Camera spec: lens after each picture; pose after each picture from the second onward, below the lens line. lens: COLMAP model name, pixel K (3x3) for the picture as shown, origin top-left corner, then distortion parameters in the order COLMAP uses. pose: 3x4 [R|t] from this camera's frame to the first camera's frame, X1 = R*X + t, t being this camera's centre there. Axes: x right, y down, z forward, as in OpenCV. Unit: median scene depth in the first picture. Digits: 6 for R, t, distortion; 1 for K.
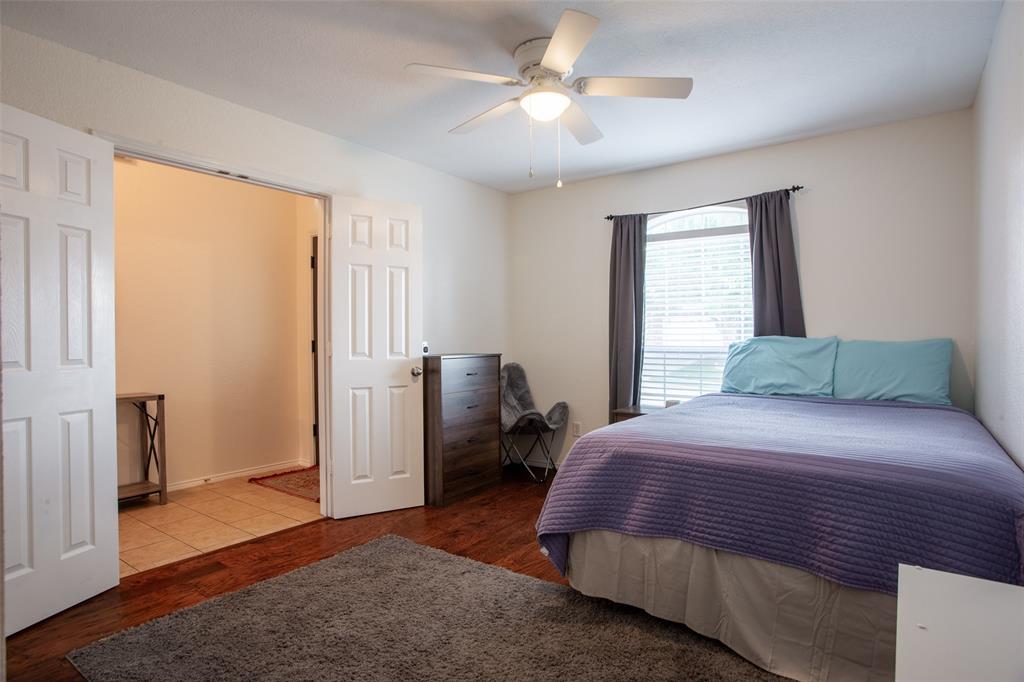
lens RADIAL K [[553.2, 0, 512.0], [0, 553.2, 341.0], [0, 0, 1]] dist [-0.074889, 0.036434]
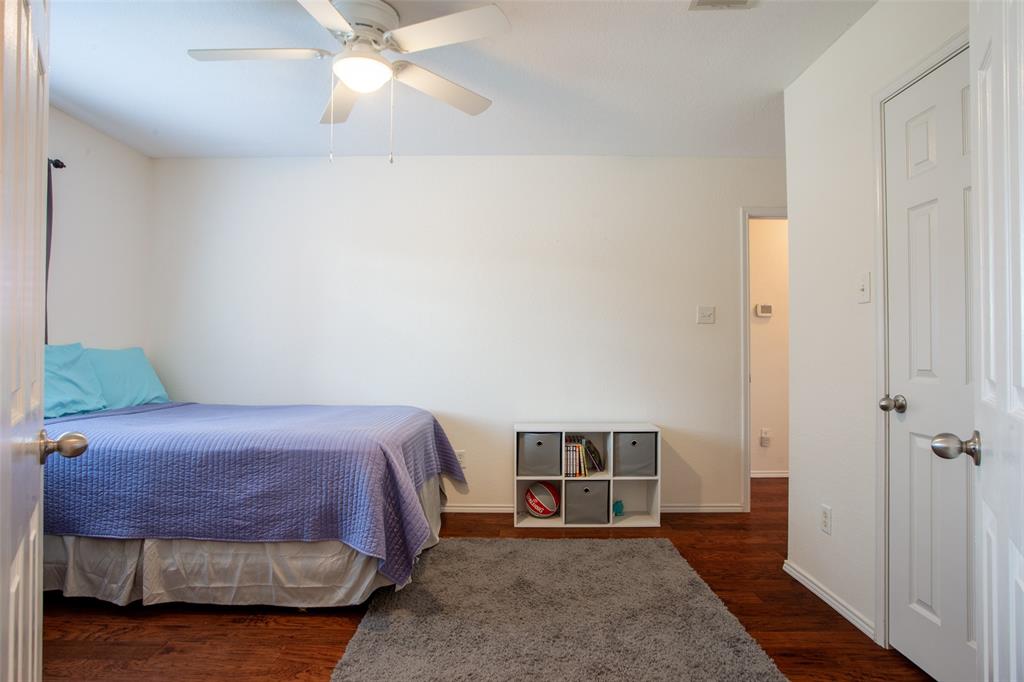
lens RADIAL K [[553.2, 0, 512.0], [0, 553.2, 341.0], [0, 0, 1]] dist [-0.074889, 0.036434]
pose [[-0.584892, 0.018374, 0.810903, -0.558314], [0.001742, 0.999770, -0.021398, 0.006803], [-0.811109, -0.011103, -0.584789, 0.948422]]
